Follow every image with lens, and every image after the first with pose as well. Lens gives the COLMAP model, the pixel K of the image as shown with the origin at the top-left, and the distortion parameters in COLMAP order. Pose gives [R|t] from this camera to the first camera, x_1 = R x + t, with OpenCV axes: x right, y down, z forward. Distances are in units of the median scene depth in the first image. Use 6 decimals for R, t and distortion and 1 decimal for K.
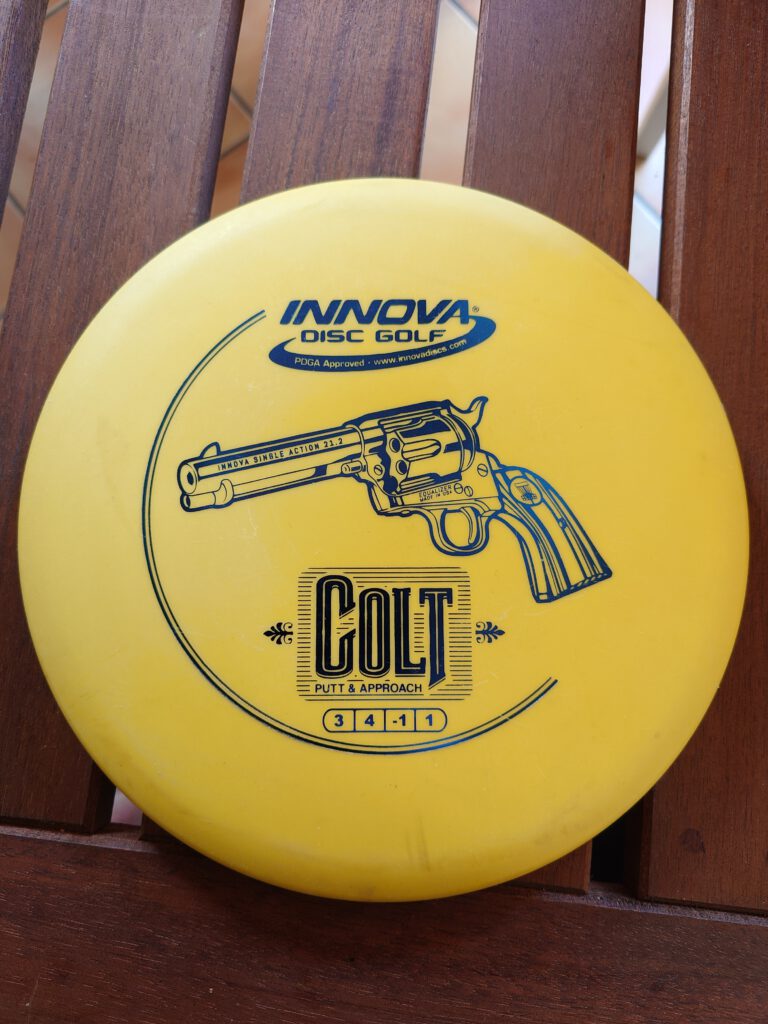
lens RADIAL K [[752.6, 0, 381.5], [0, 752.6, 513.6], [0, 0, 1]] dist [0.000962, -0.002371]
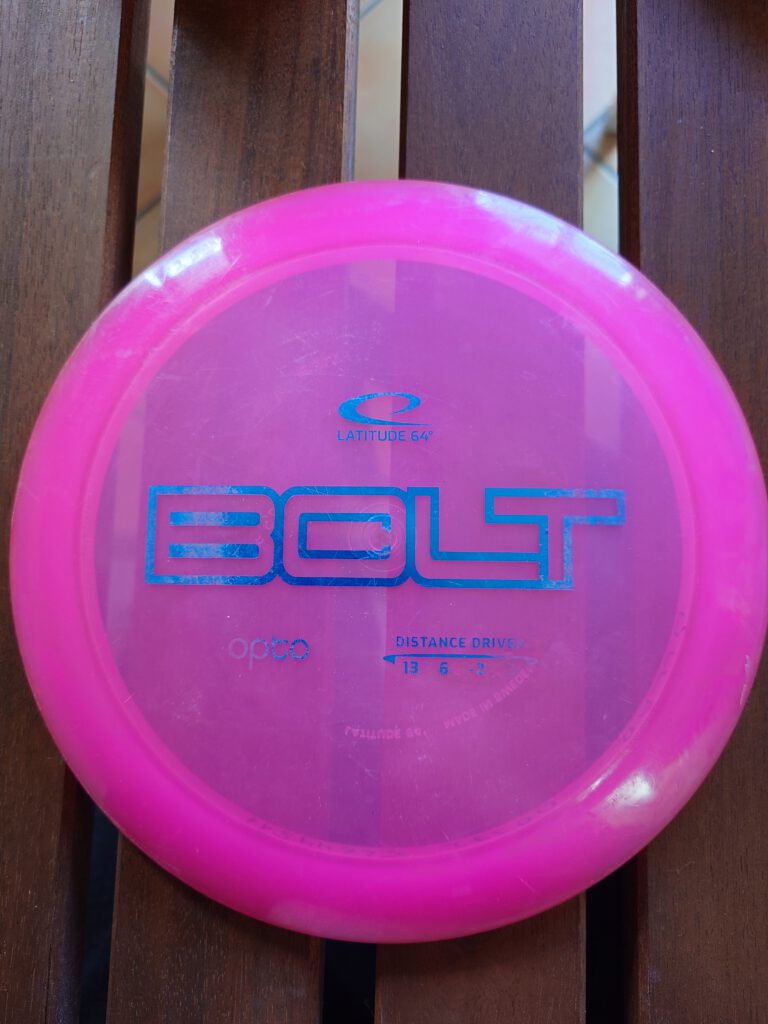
lens RADIAL K [[752.6, 0, 381.5], [0, 752.6, 513.6], [0, 0, 1]] dist [0.000962, -0.002371]
pose [[0.995765, -0.087201, -0.029130, 0.099201], [0.088471, 0.995035, 0.045591, -0.247731], [0.025009, -0.047975, 0.998535, 0.087608]]
